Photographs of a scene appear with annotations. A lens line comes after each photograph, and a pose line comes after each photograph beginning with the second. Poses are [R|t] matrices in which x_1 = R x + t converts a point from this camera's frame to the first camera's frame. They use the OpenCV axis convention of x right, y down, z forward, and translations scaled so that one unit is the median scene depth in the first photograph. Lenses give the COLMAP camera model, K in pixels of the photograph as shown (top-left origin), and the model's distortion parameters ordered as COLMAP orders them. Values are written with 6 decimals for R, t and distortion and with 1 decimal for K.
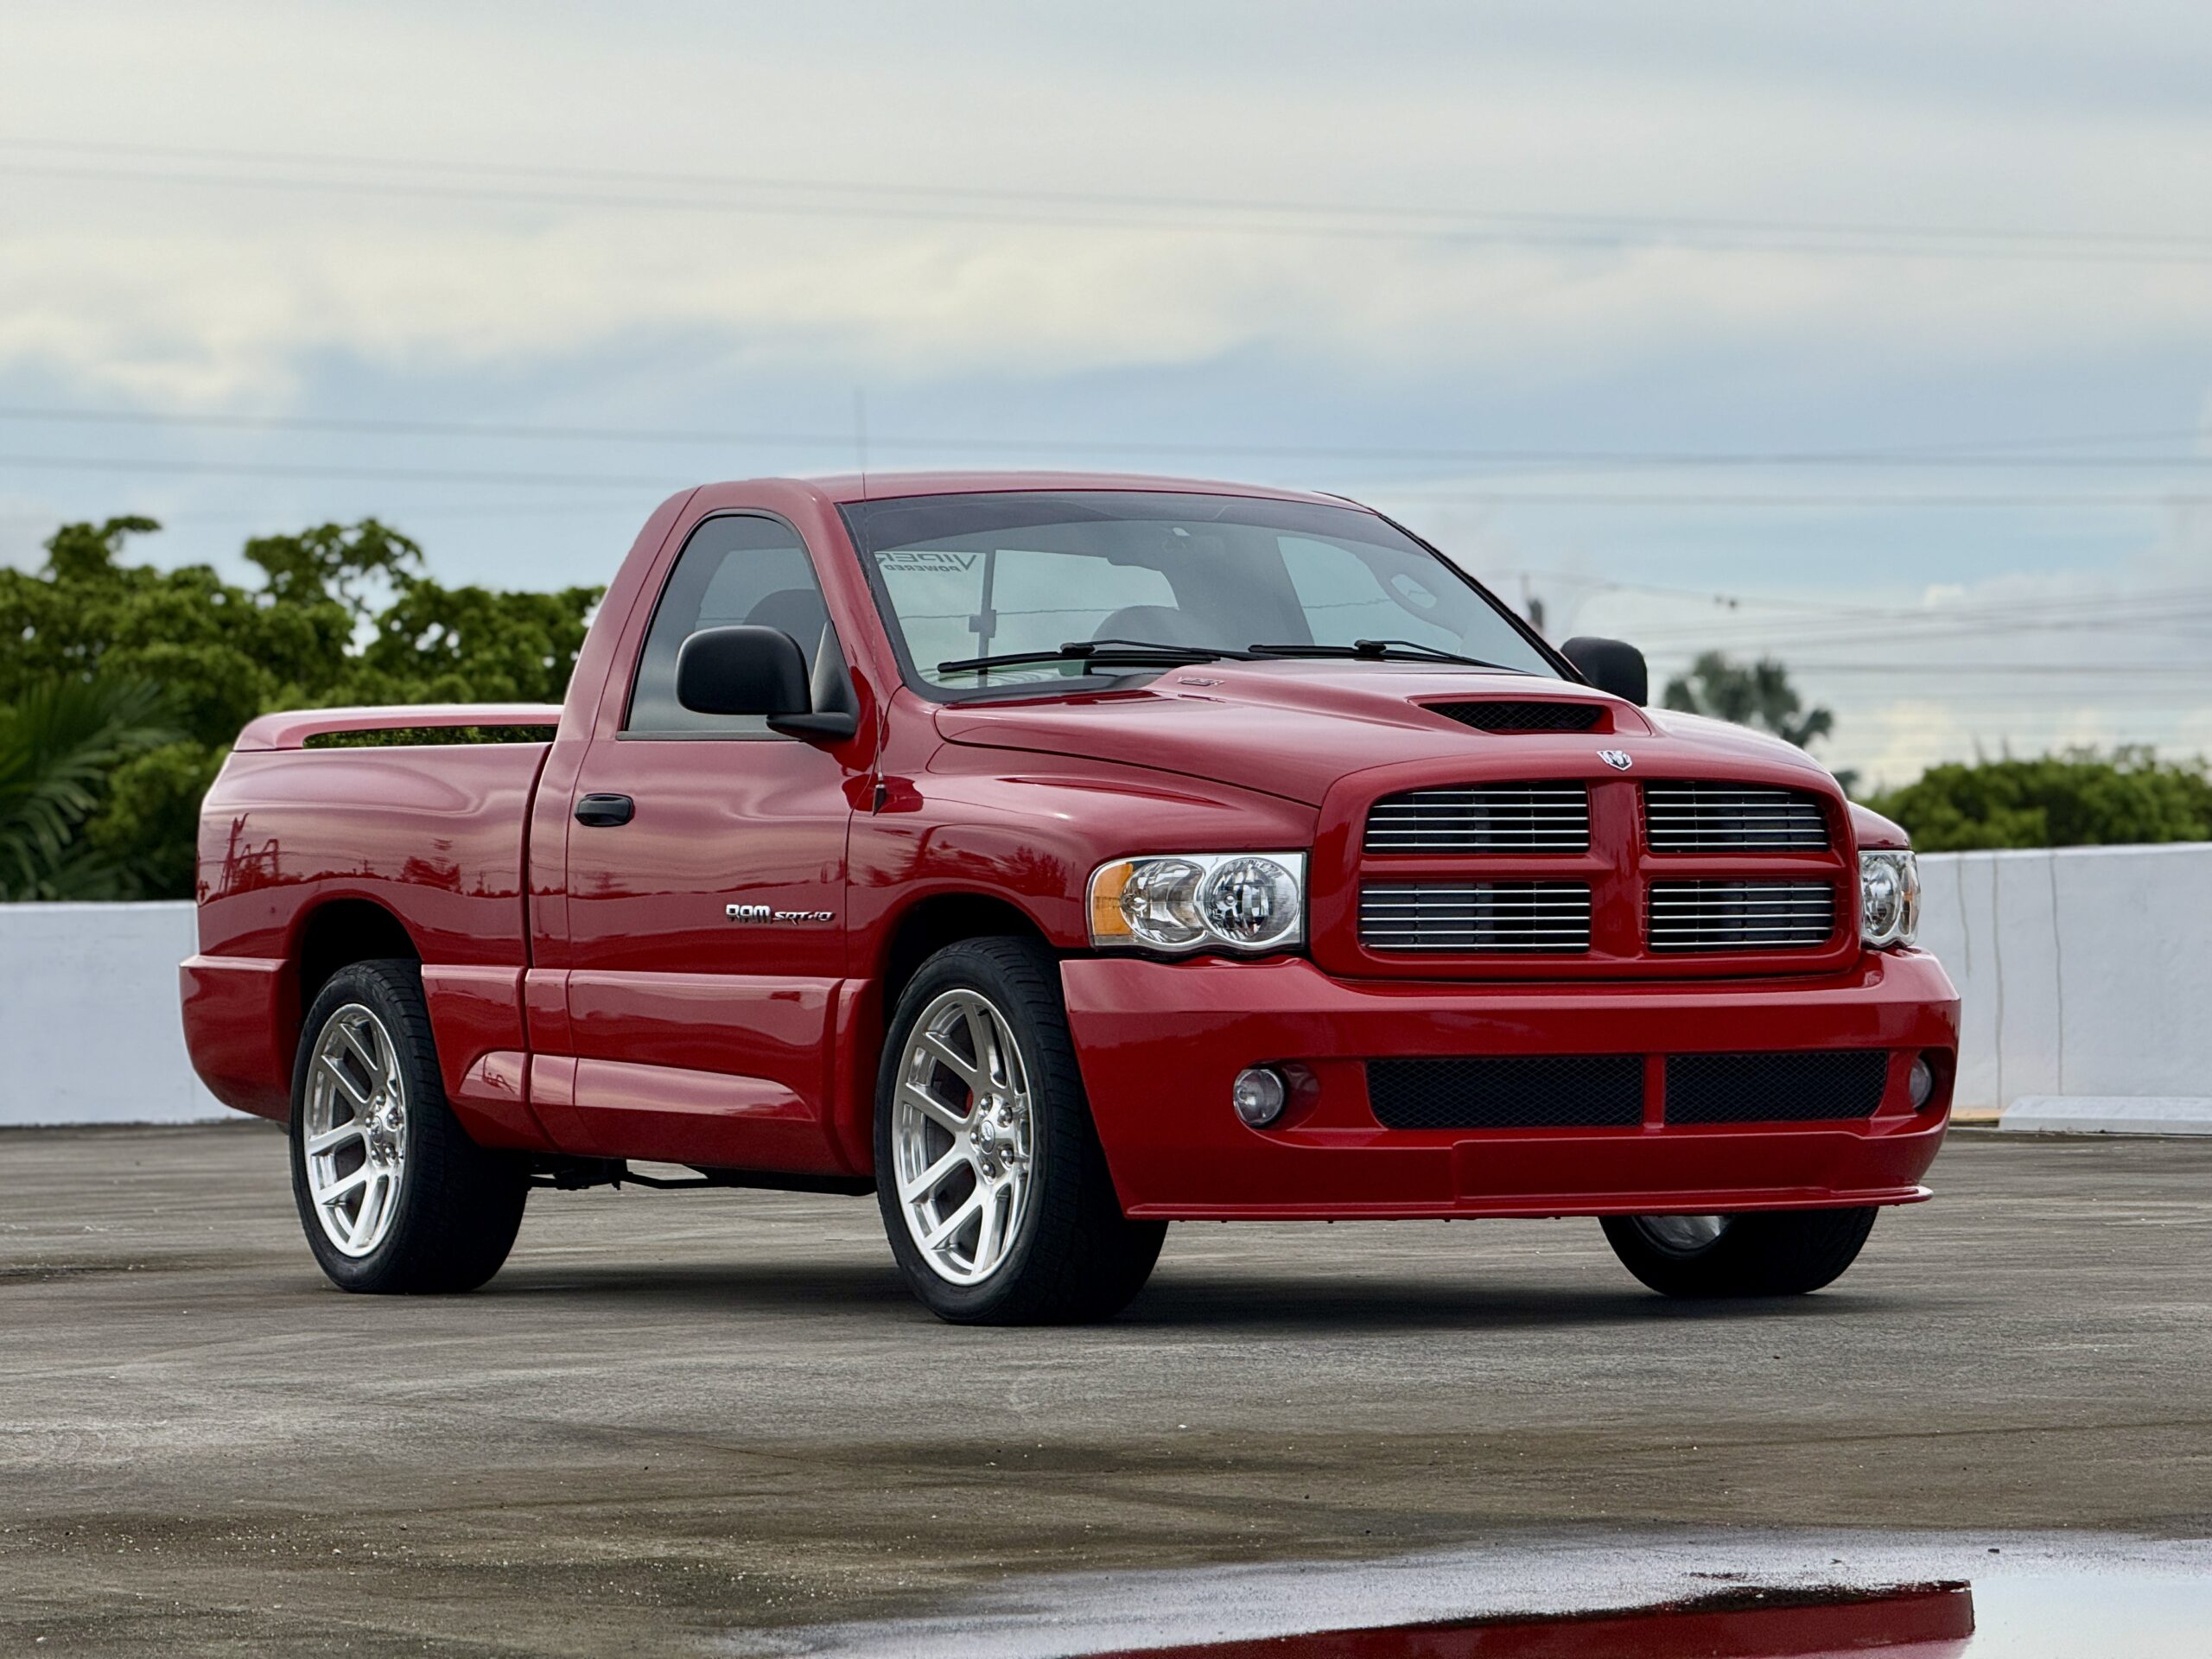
lens RADIAL K [[7713.3, 0, 1106.0], [0, 7713.3, 829.5], [0, 0, 1]] dist [-0.002662, -0.181149]
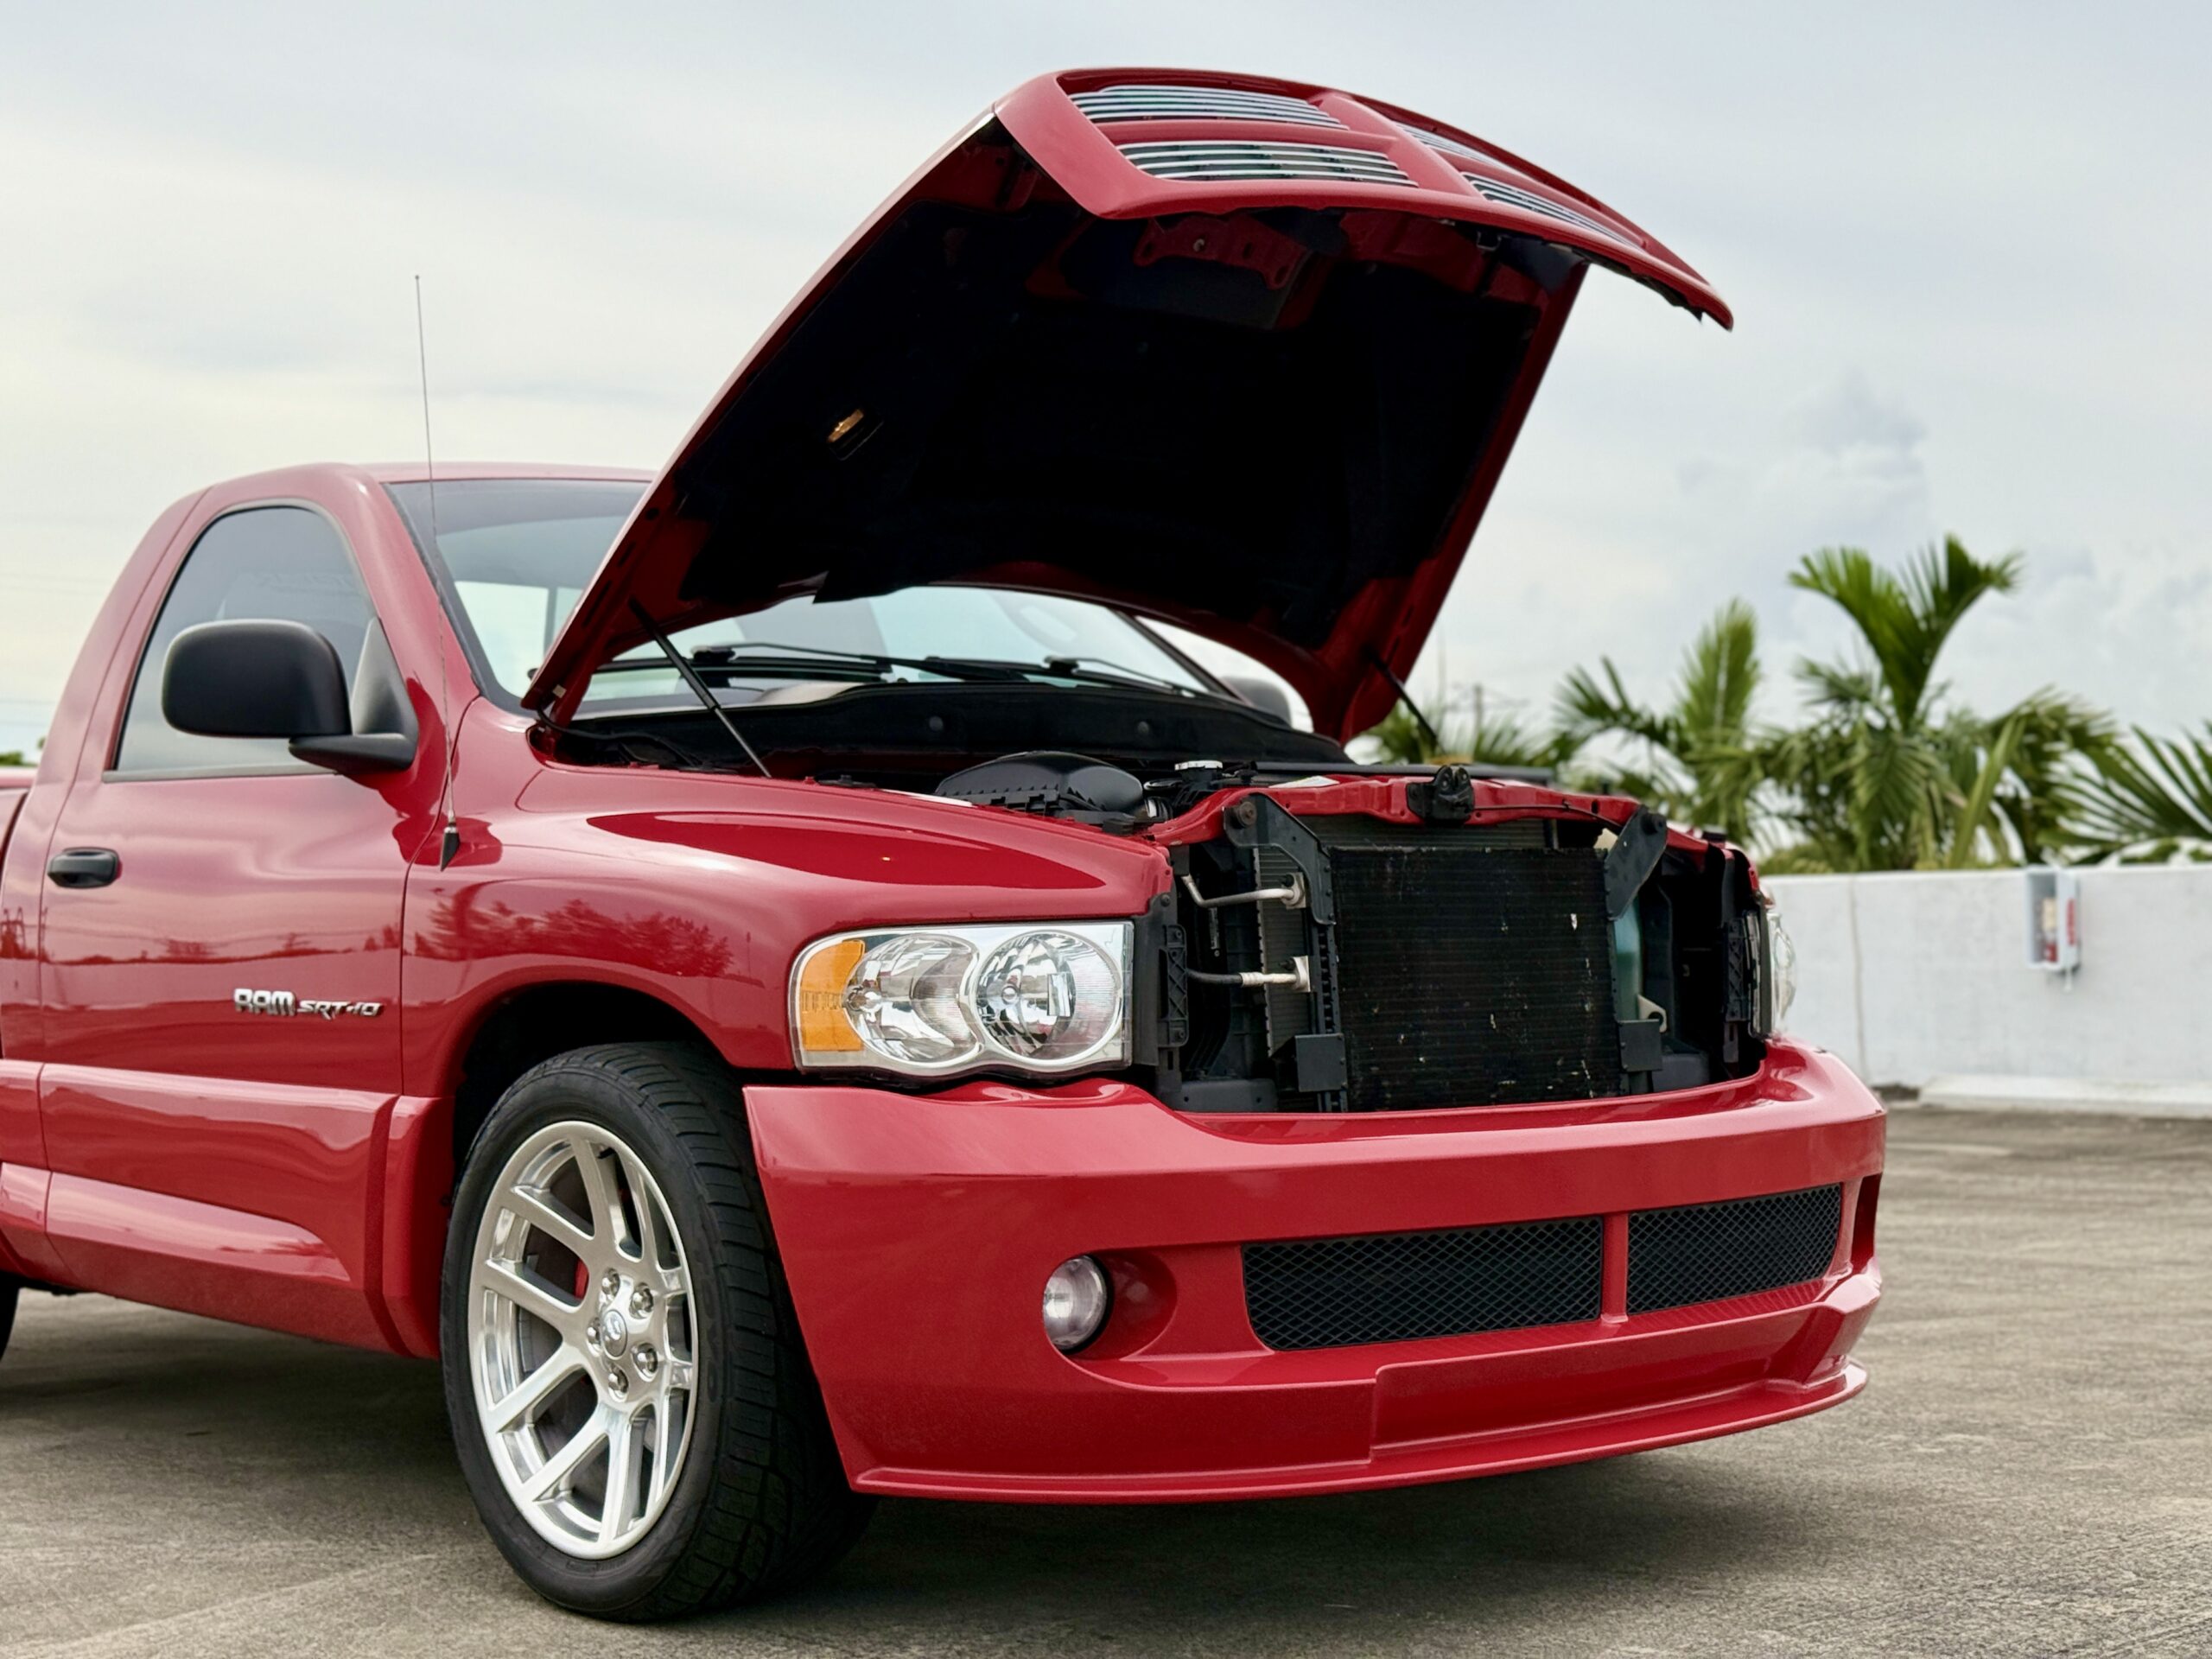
lens RADIAL K [[3075.1, 0, 1101.7], [0, 3075.1, 888.6], [0, 0, 1]] dist [0.156405, -0.132824]
pose [[0.980108, -0.002505, 0.198451, -0.027583], [0.002653, 0.999996, -0.000480, 0.000180], [-0.198449, 0.000997, 0.980111, 0.717734]]
